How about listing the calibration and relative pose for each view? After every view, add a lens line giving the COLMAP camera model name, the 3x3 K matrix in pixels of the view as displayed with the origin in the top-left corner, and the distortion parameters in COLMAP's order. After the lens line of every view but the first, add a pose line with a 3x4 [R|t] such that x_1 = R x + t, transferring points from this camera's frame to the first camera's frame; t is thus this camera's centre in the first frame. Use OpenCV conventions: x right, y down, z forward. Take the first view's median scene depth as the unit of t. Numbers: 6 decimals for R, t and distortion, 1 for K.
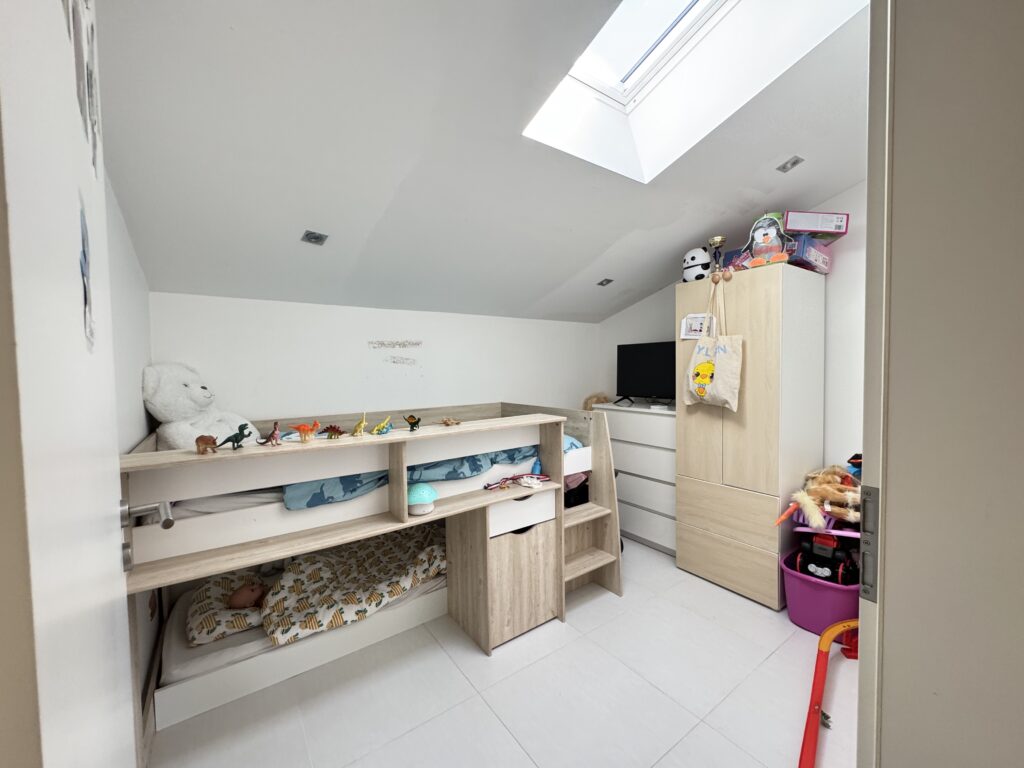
lens RADIAL K [[412.6, 0, 513.1], [0, 412.6, 384.3], [0, 0, 1]] dist [-0.002608, -0.000127]
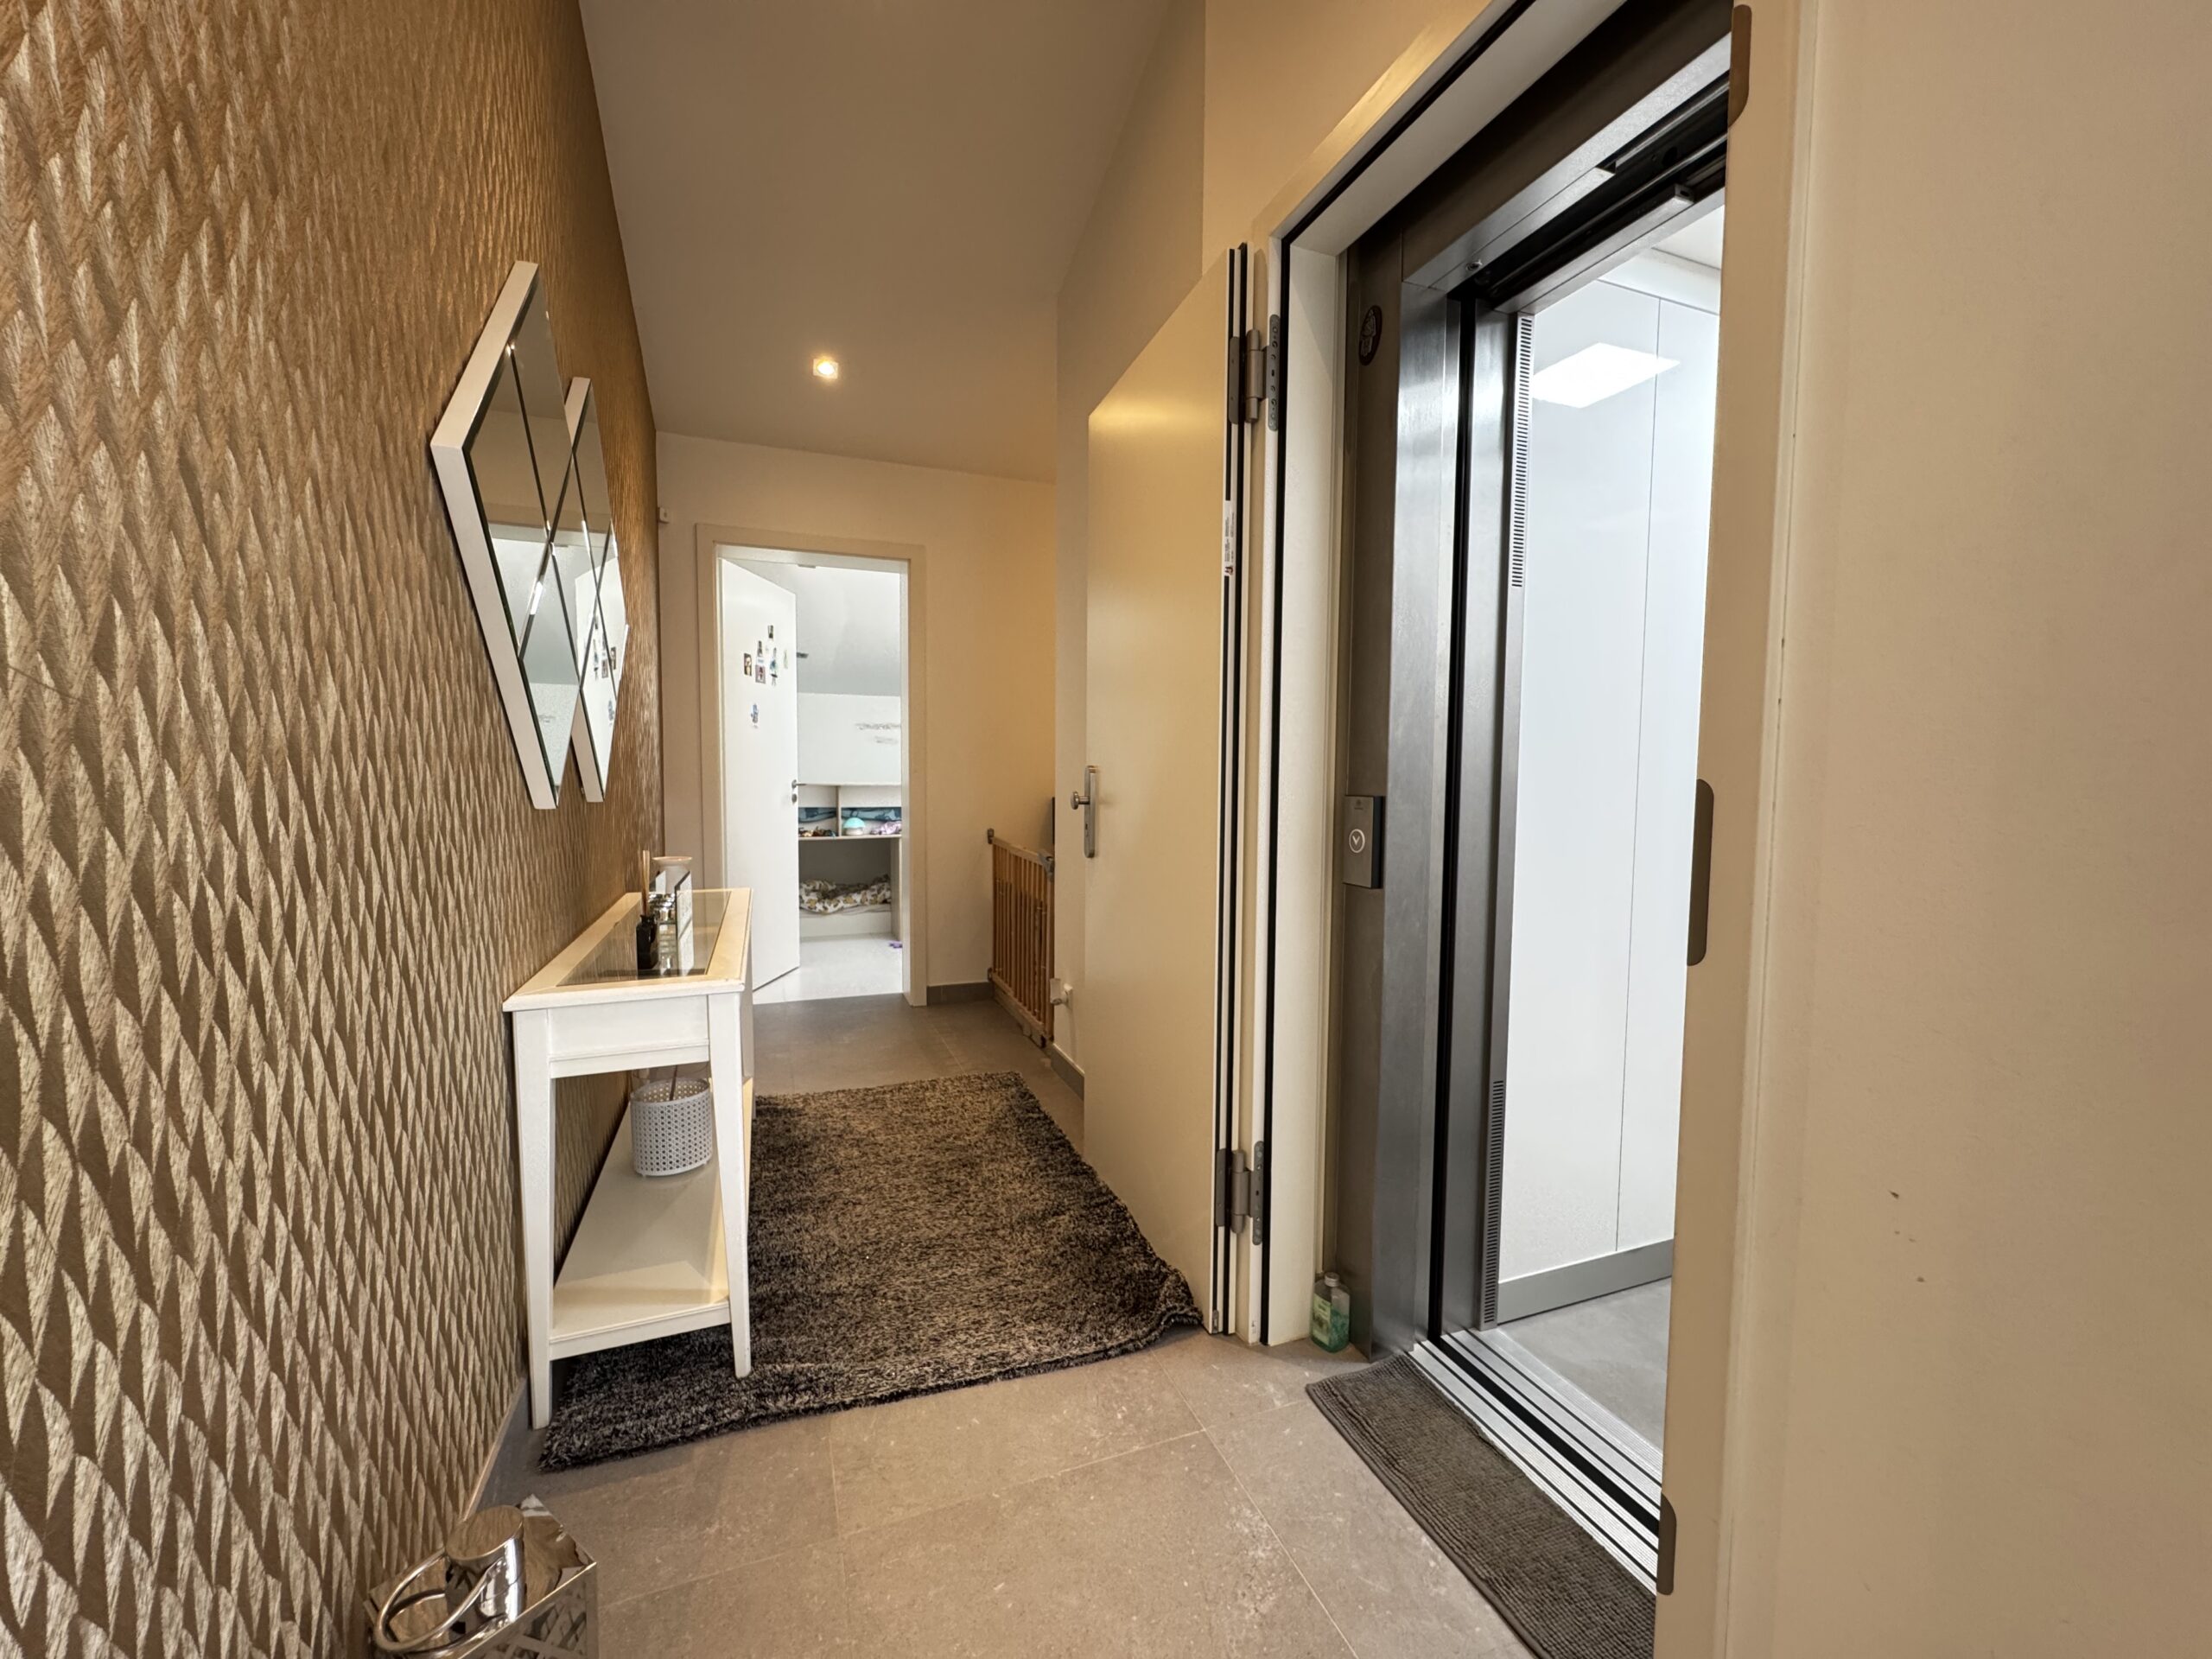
lens RADIAL K [[891.2, 0, 1107.0], [0, 891.2, 824.3], [0, 0, 1]] dist [-0.002608, -0.000127]
pose [[0.966587, 0.032980, -0.254209, 1.278570], [-0.024973, 0.999087, 0.034662, 0.098149], [0.255120, -0.027156, 0.966528, -1.648464]]
